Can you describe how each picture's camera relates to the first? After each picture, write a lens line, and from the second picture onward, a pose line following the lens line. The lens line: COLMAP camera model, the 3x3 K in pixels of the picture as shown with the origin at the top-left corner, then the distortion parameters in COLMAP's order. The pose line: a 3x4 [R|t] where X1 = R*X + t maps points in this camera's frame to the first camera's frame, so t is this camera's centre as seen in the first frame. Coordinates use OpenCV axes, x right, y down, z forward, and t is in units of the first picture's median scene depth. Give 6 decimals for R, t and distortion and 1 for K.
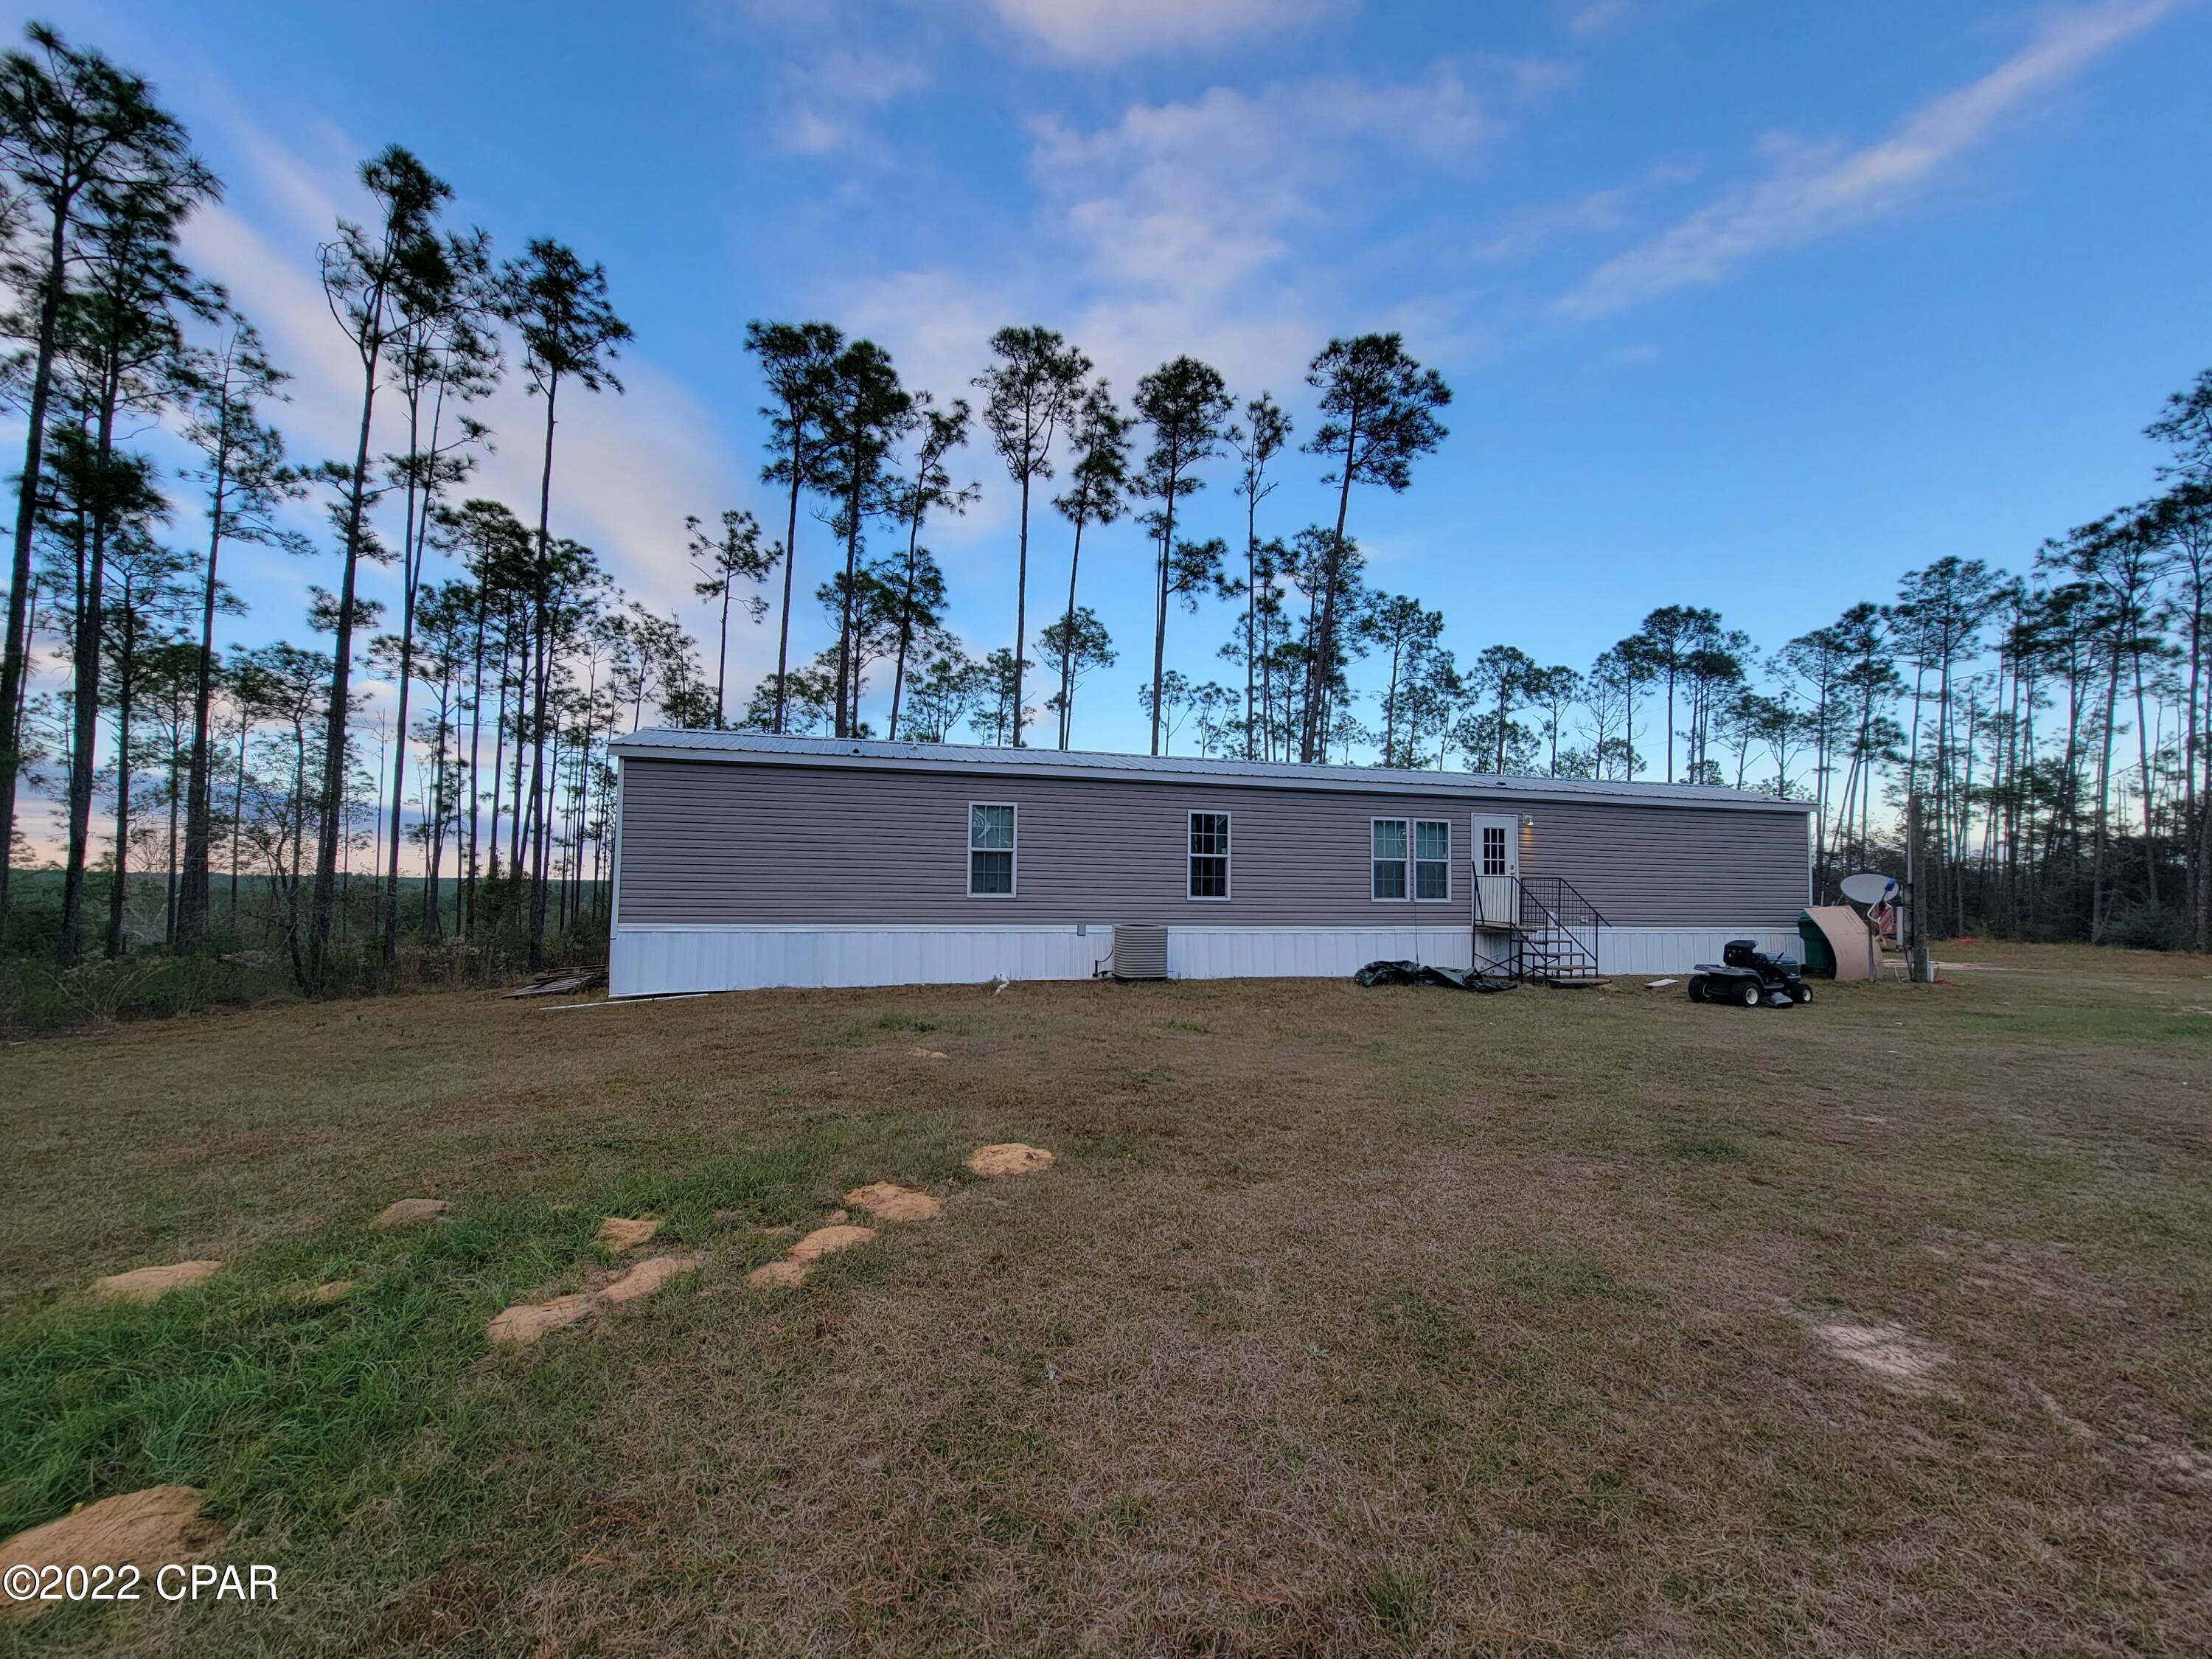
lens RADIAL K [[884.3, 0, 1091.7], [0, 884.3, 818.7], [0, 0, 1]] dist [-0.003263, 0.000004]
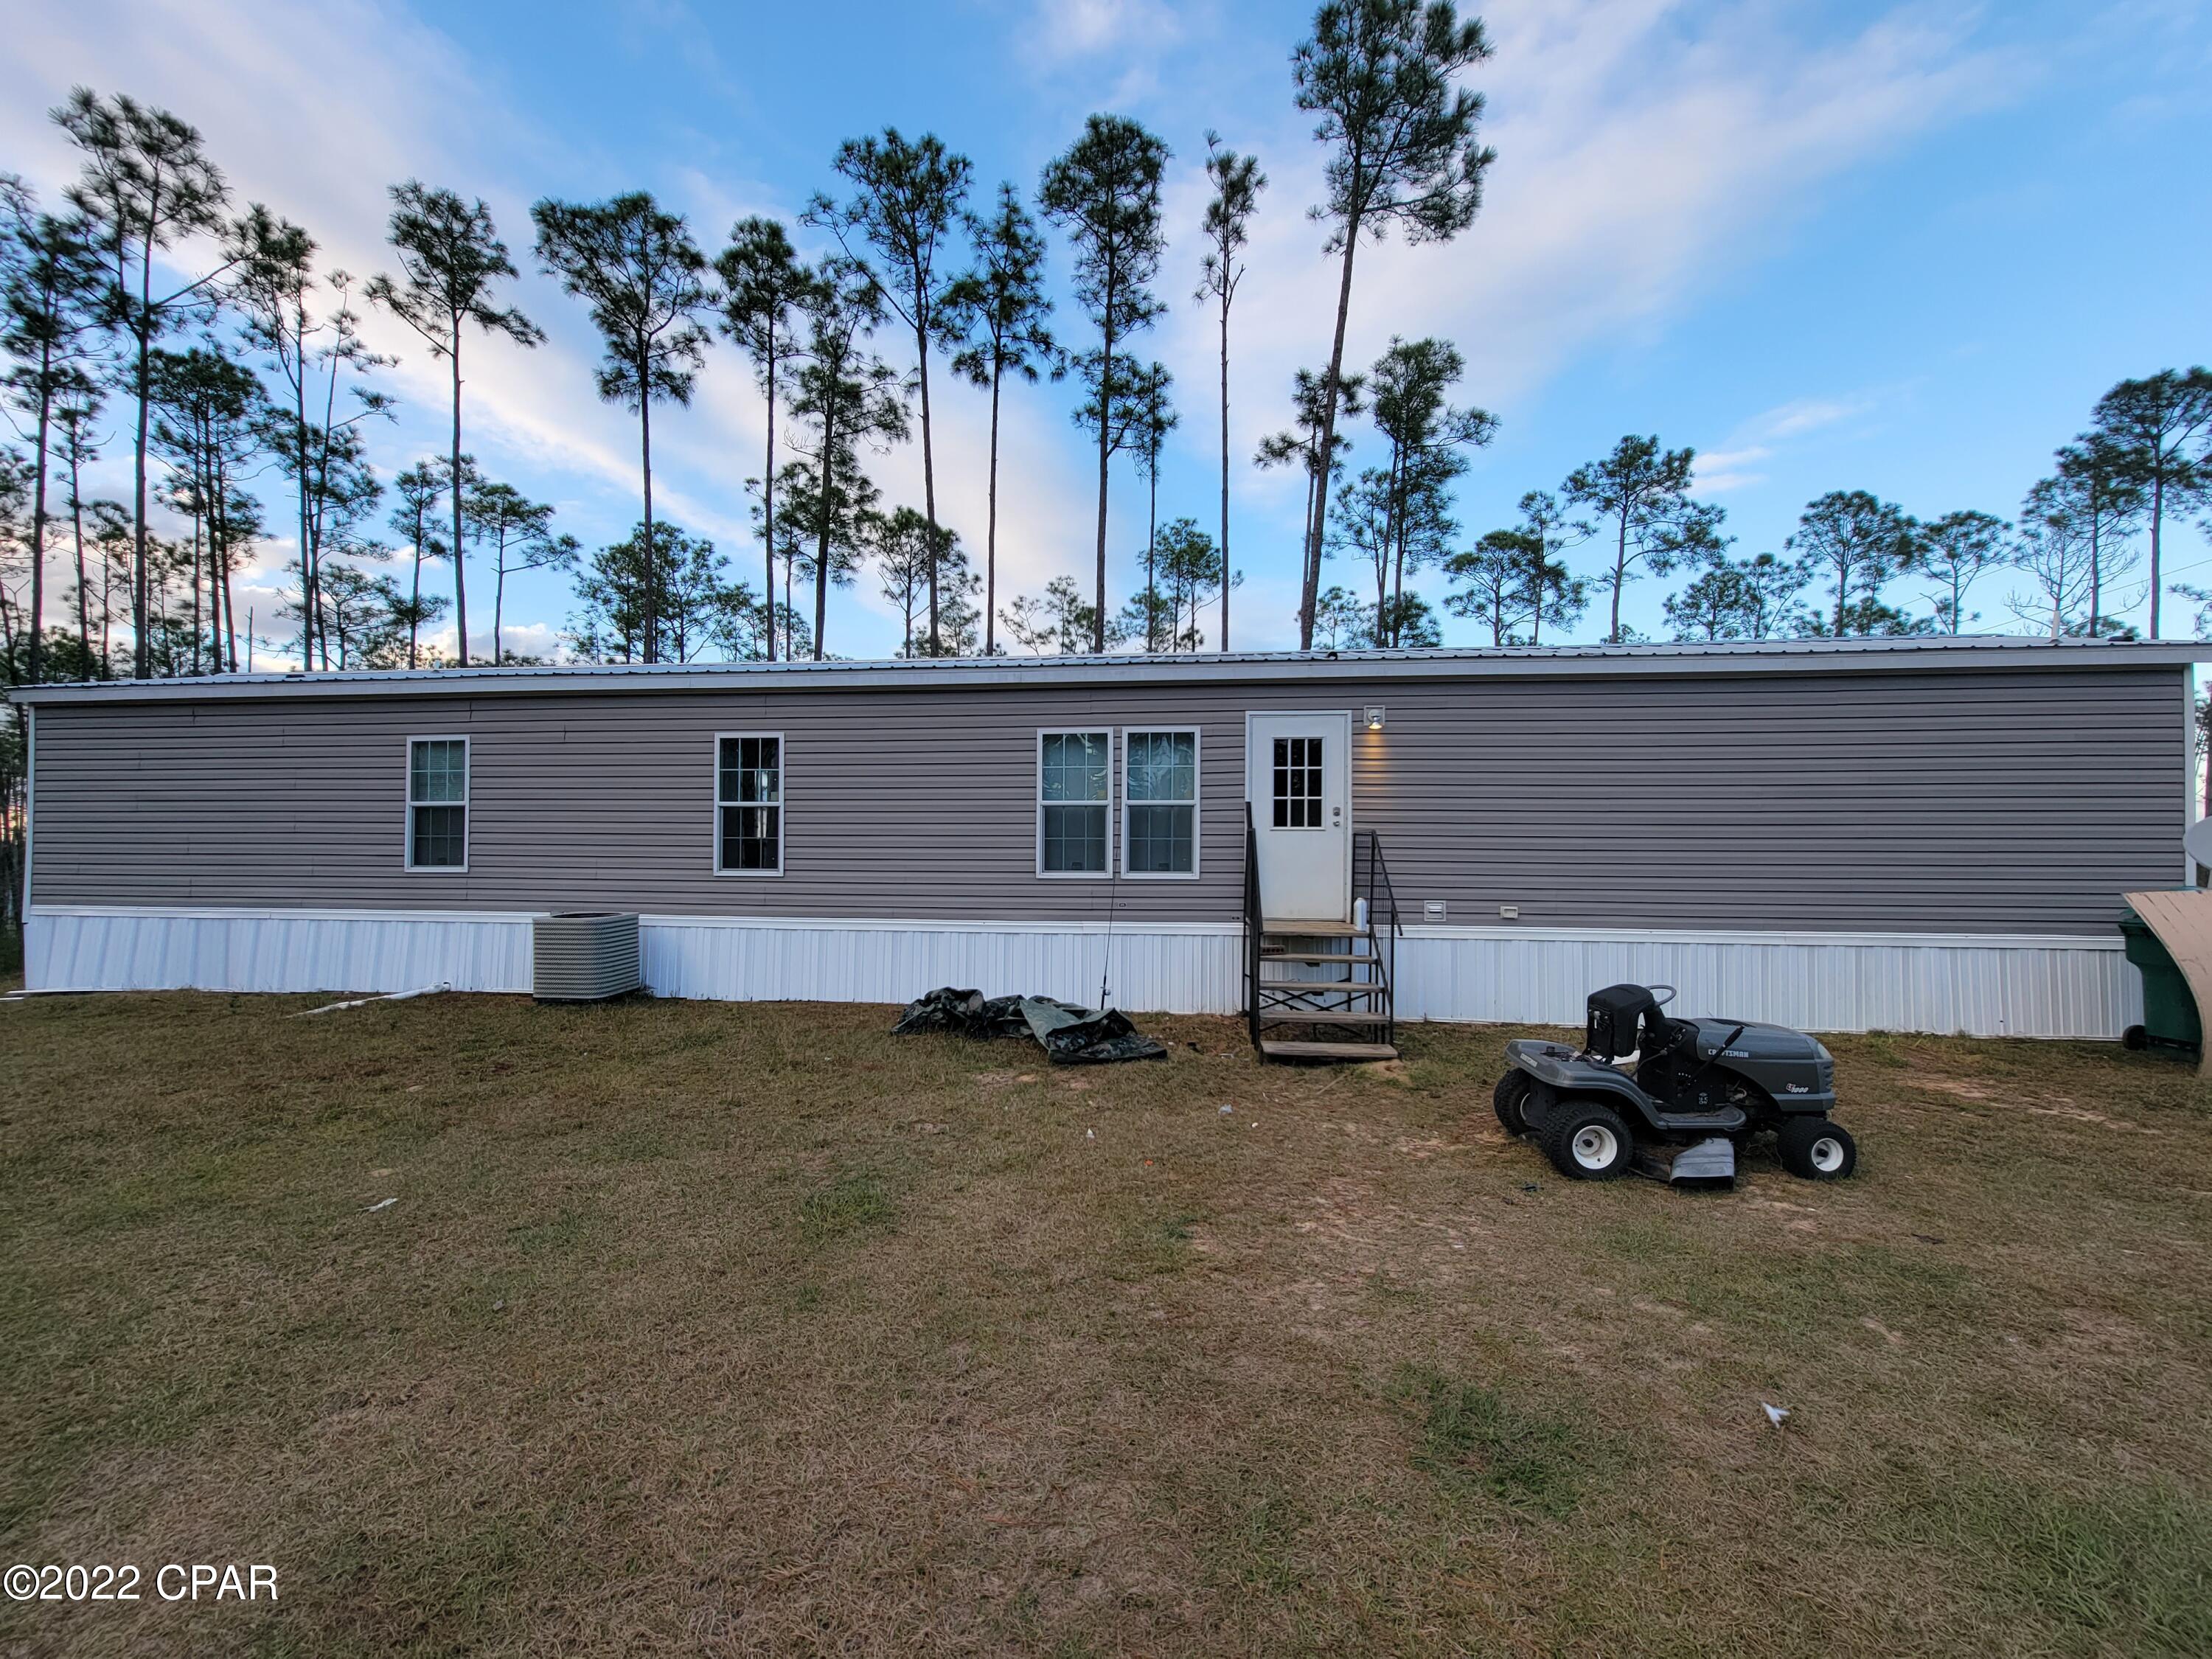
lens RADIAL K [[884.3, 0, 1112.5], [0, 884.3, 815.5], [0, 0, 1]] dist [-0.003263, 0.000004]
pose [[0.929922, -0.025174, -0.366894, 0.544587], [0.036828, 0.999014, 0.024797, 0.039520], [0.365908, -0.036571, 0.929932, 0.466816]]
